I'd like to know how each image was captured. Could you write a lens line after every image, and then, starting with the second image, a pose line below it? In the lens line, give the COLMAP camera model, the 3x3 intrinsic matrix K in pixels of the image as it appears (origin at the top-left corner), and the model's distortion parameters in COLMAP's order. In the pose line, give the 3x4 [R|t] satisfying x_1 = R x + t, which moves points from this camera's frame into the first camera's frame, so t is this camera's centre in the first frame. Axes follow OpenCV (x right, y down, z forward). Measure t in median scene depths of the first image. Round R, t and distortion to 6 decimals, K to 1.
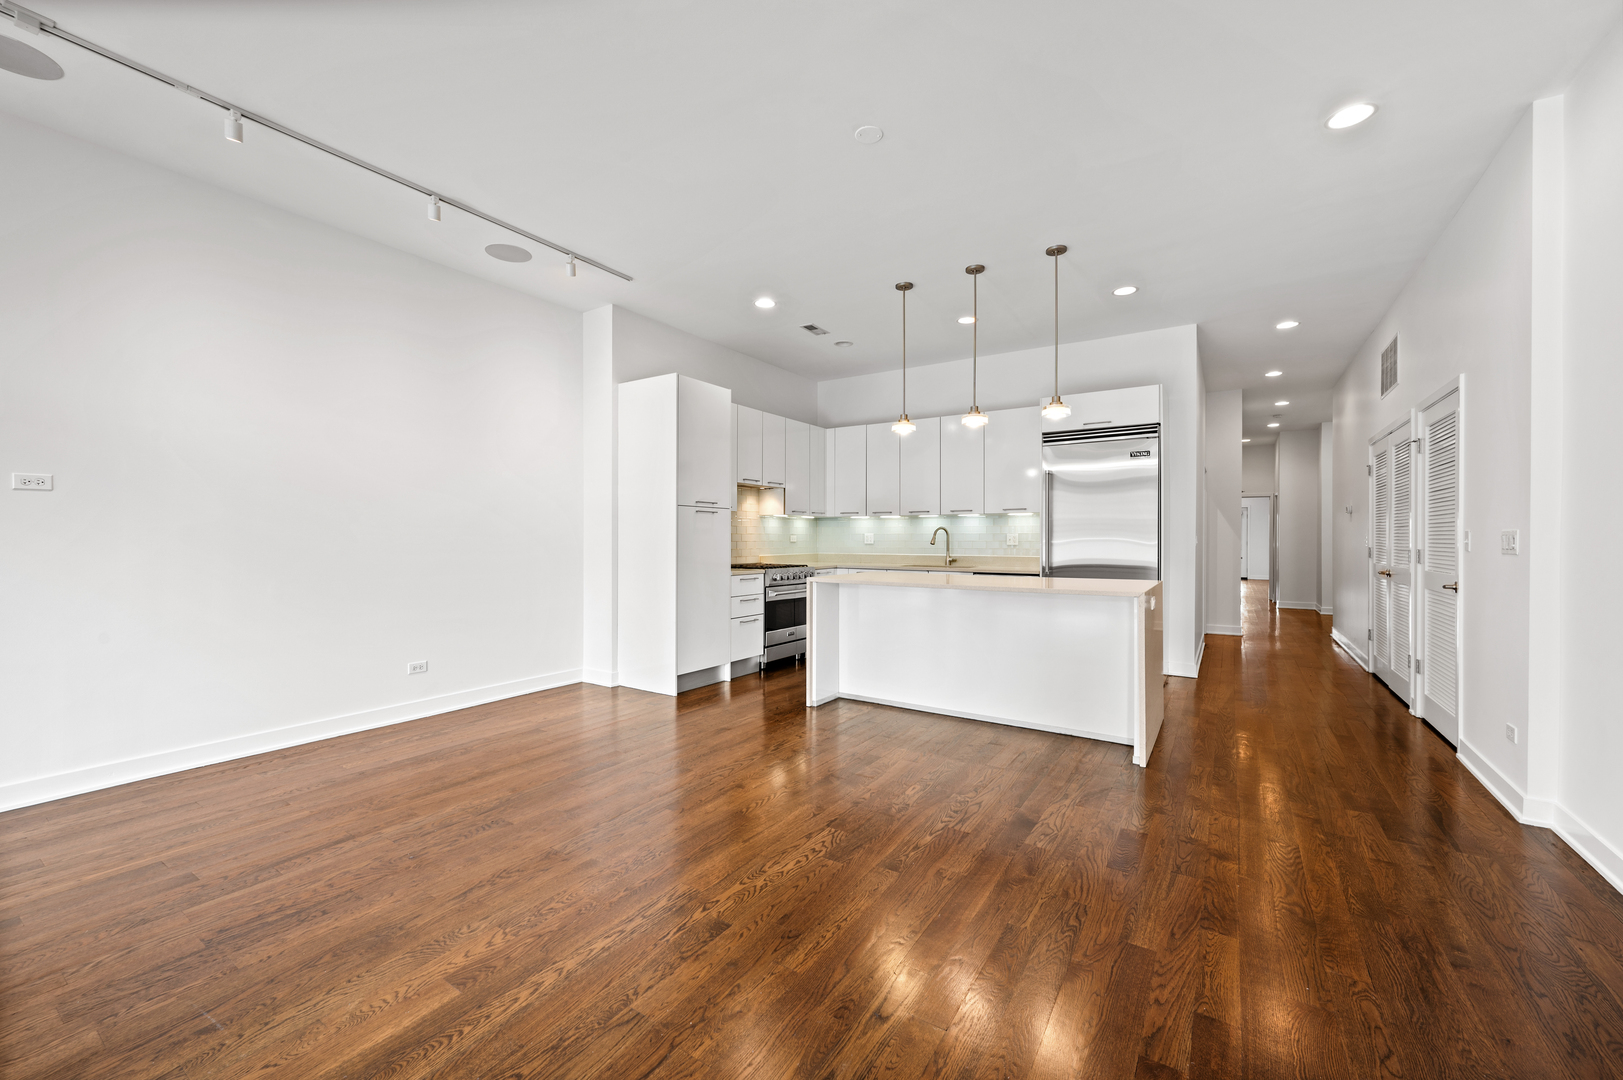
lens RADIAL K [[648.4, 0, 811.7], [0, 648.4, 537.1], [0, 0, 1]] dist [0.001276, 0.000263]
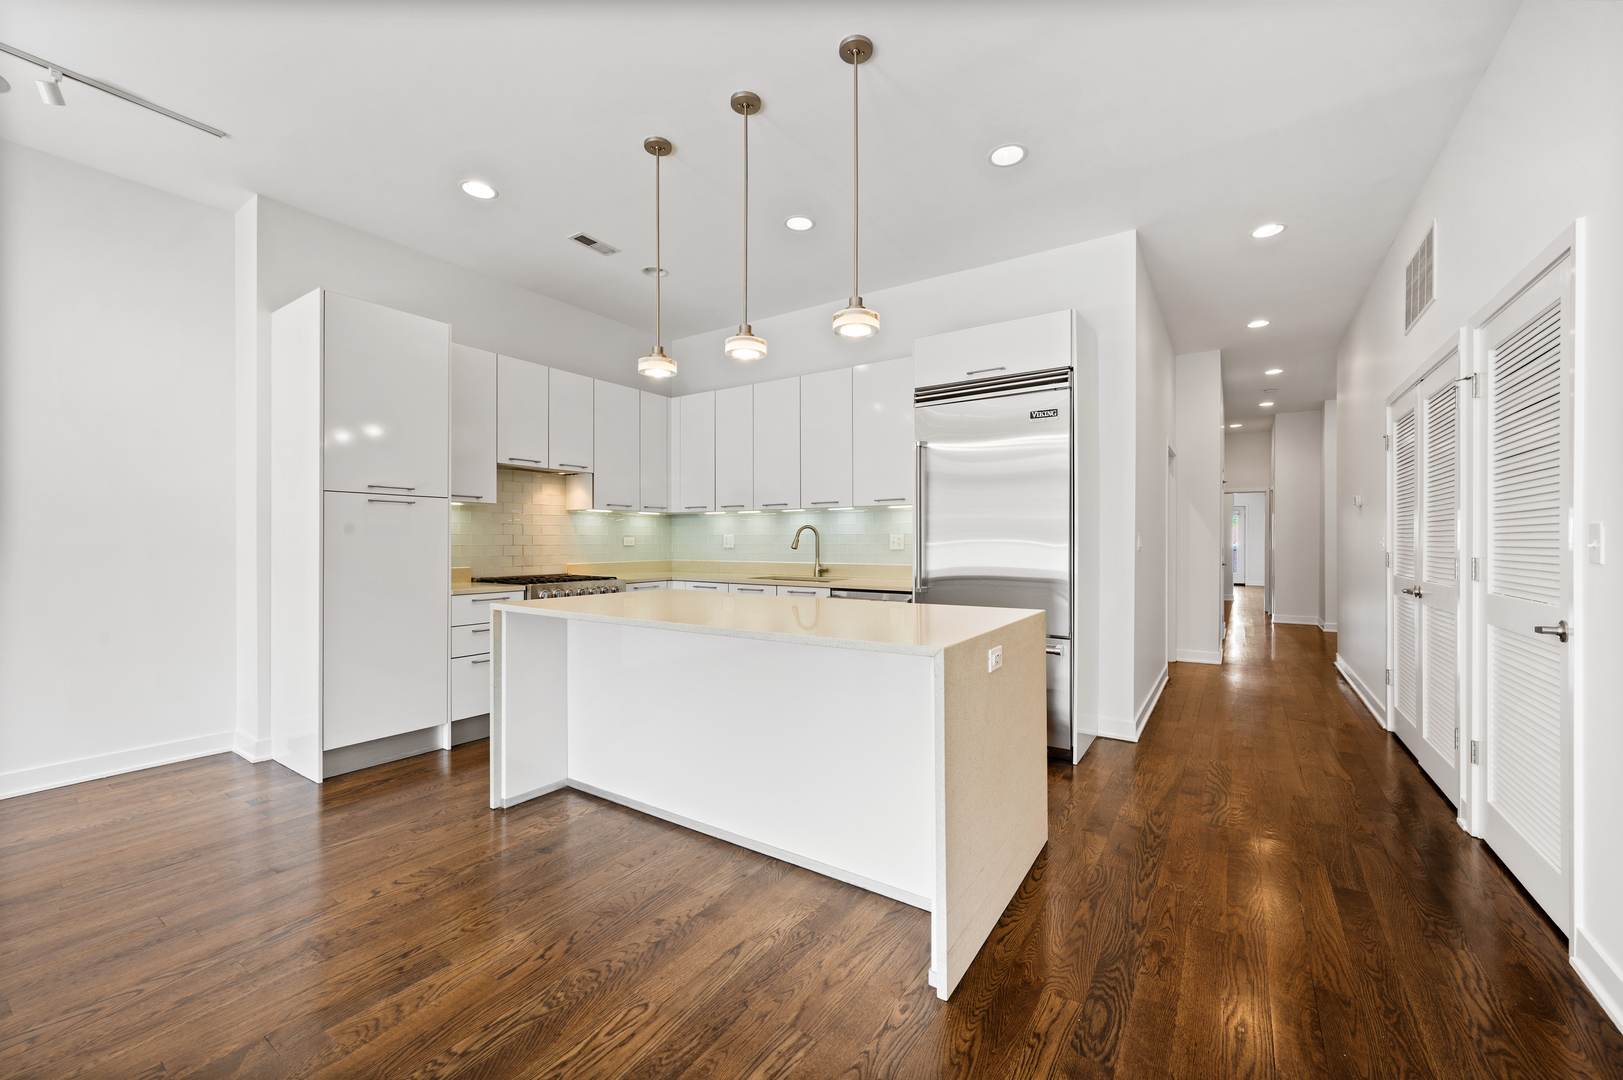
lens RADIAL K [[648.4, 0, 810.5], [0, 648.4, 540.3], [0, 0, 1]] dist [0.001276, 0.000263]
pose [[0.999958, -0.002049, -0.008941, 0.265636], [0.002061, 0.999997, 0.001404, 0.000858], [0.008938, -0.001423, 0.999959, 0.321244]]
